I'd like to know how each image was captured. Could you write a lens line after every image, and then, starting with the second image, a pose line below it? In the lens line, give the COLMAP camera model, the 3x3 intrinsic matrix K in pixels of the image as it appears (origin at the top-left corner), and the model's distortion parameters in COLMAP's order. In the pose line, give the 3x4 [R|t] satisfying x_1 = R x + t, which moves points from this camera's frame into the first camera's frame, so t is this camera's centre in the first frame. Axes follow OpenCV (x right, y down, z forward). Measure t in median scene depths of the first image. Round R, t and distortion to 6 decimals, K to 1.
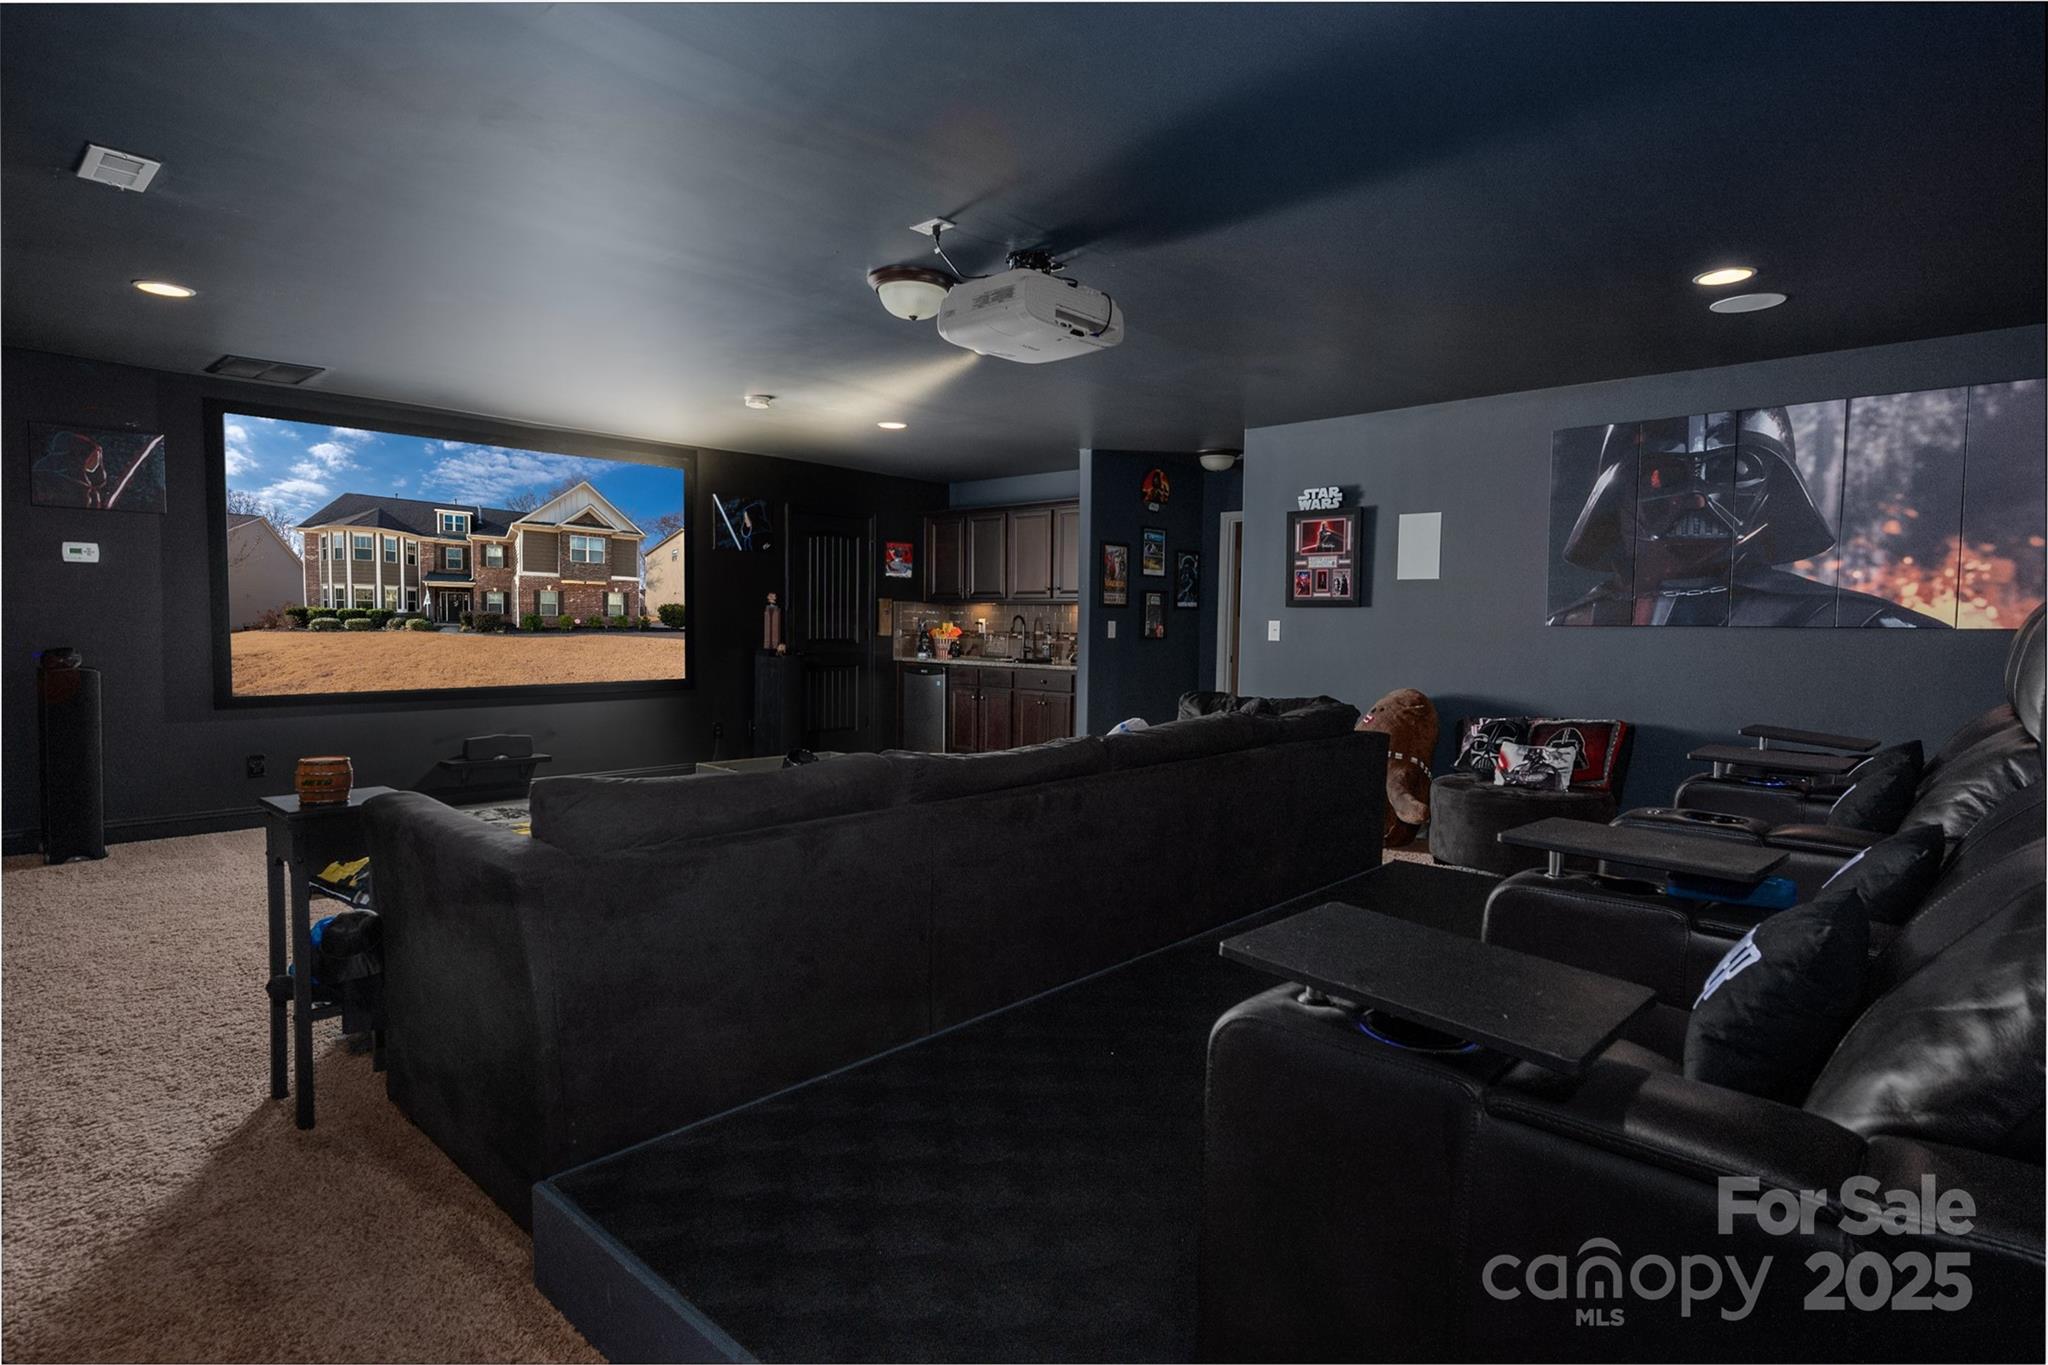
lens RADIAL K [[1085.3, 0, 1022.9], [0, 1085.3, 676.9], [0, 0, 1]] dist [-0.039841, -0.000105]
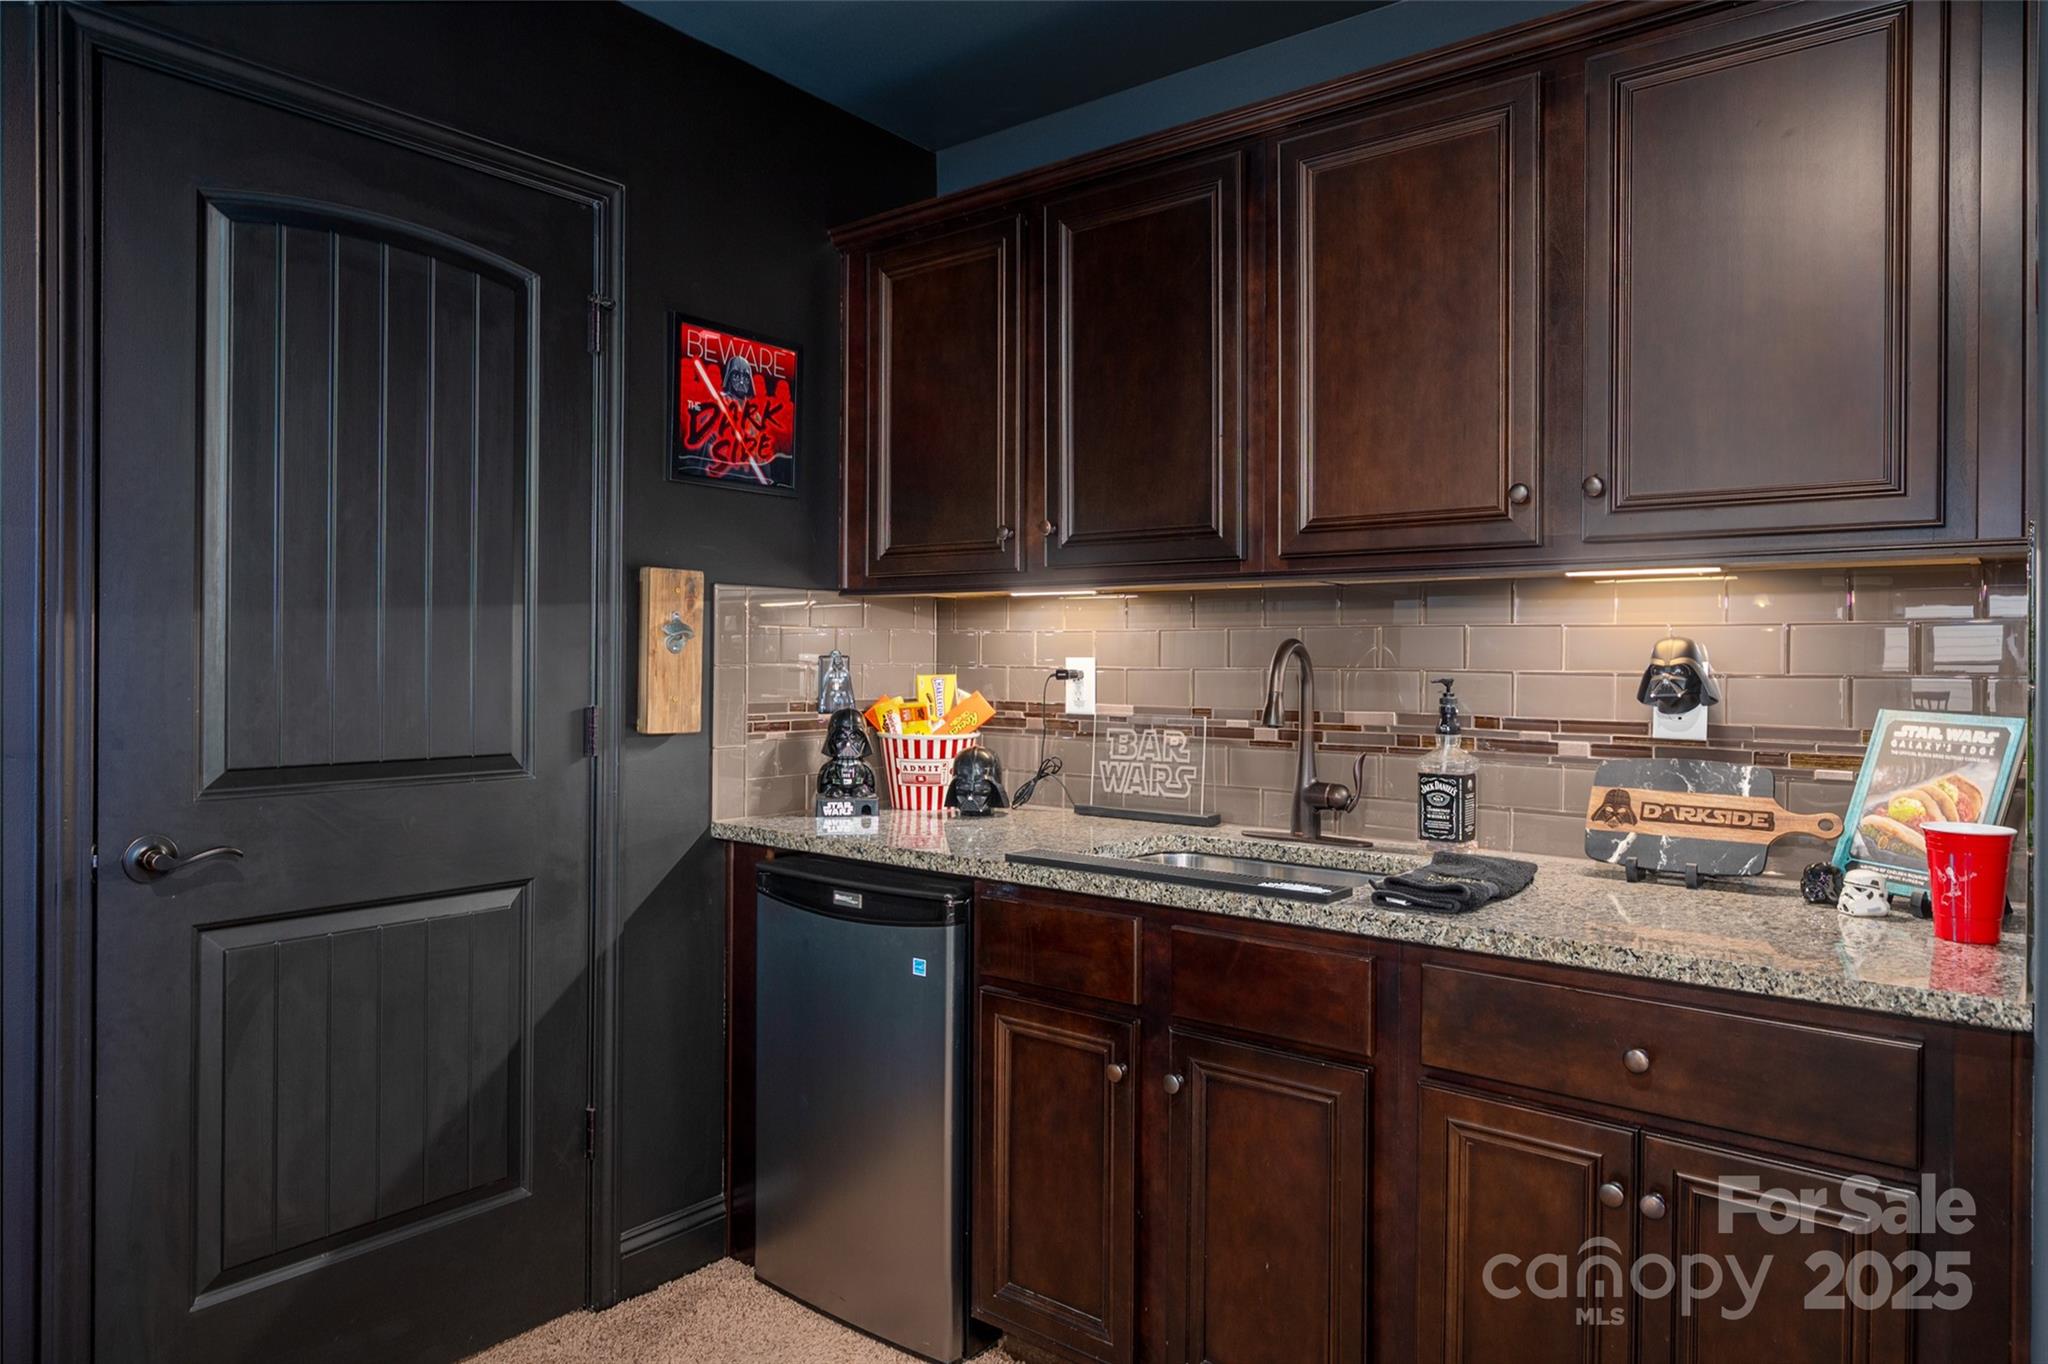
lens RADIAL K [[1259.2, 0, 1023.2], [0, 1259.2, 675.9], [0, 0, 1]] dist [-0.002343, -0.000061]
pose [[0.997912, -0.009921, 0.063824, -0.069566], [0.012959, 0.998794, -0.047361, -0.036169], [-0.063277, 0.048089, 0.996837, 0.722080]]
